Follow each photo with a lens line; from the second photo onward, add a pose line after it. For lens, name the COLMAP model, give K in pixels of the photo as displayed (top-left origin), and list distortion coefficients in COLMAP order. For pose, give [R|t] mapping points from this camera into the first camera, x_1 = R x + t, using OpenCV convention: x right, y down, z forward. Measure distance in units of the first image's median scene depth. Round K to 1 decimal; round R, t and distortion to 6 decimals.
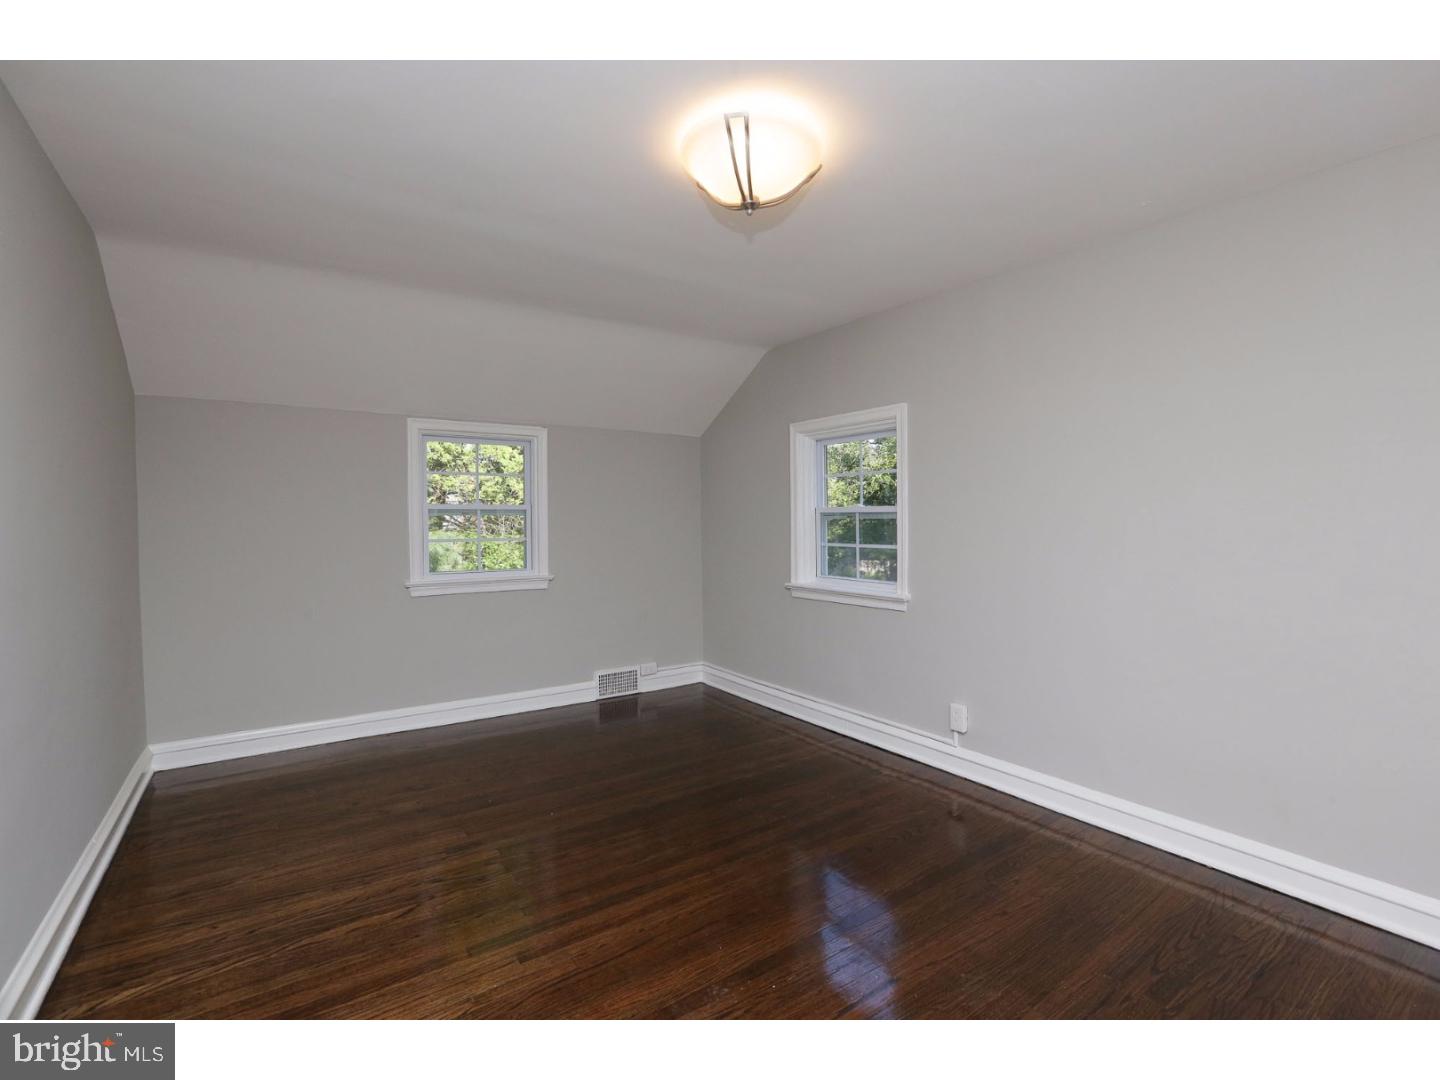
lens RADIAL K [[671.8, 0, 724.9], [0, 671.8, 539.5], [0, 0, 1]] dist [-0.011999, 0.000321]
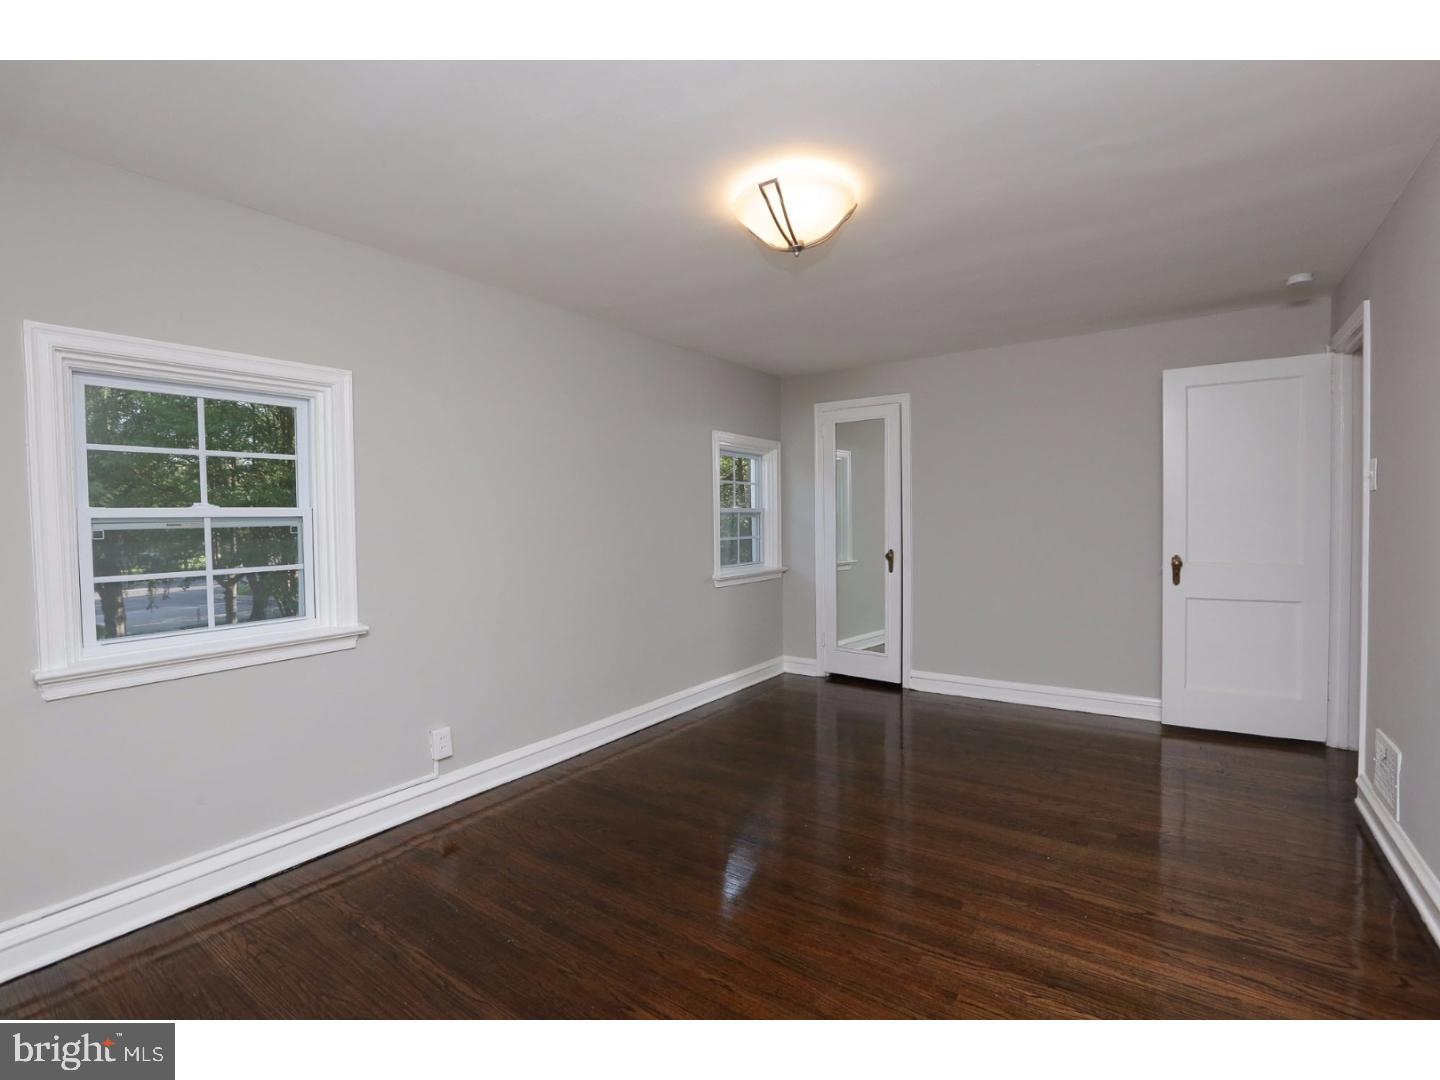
lens RADIAL K [[671.8, 0, 724.9], [0, 671.8, 539.5], [0, 0, 1]] dist [-0.011999, 0.000321]
pose [[-0.337316, -0.016711, 0.941243, -0.639636], [0.058184, 0.997561, 0.038563, -0.020370], [-0.939592, 0.067773, -0.335521, 0.949144]]
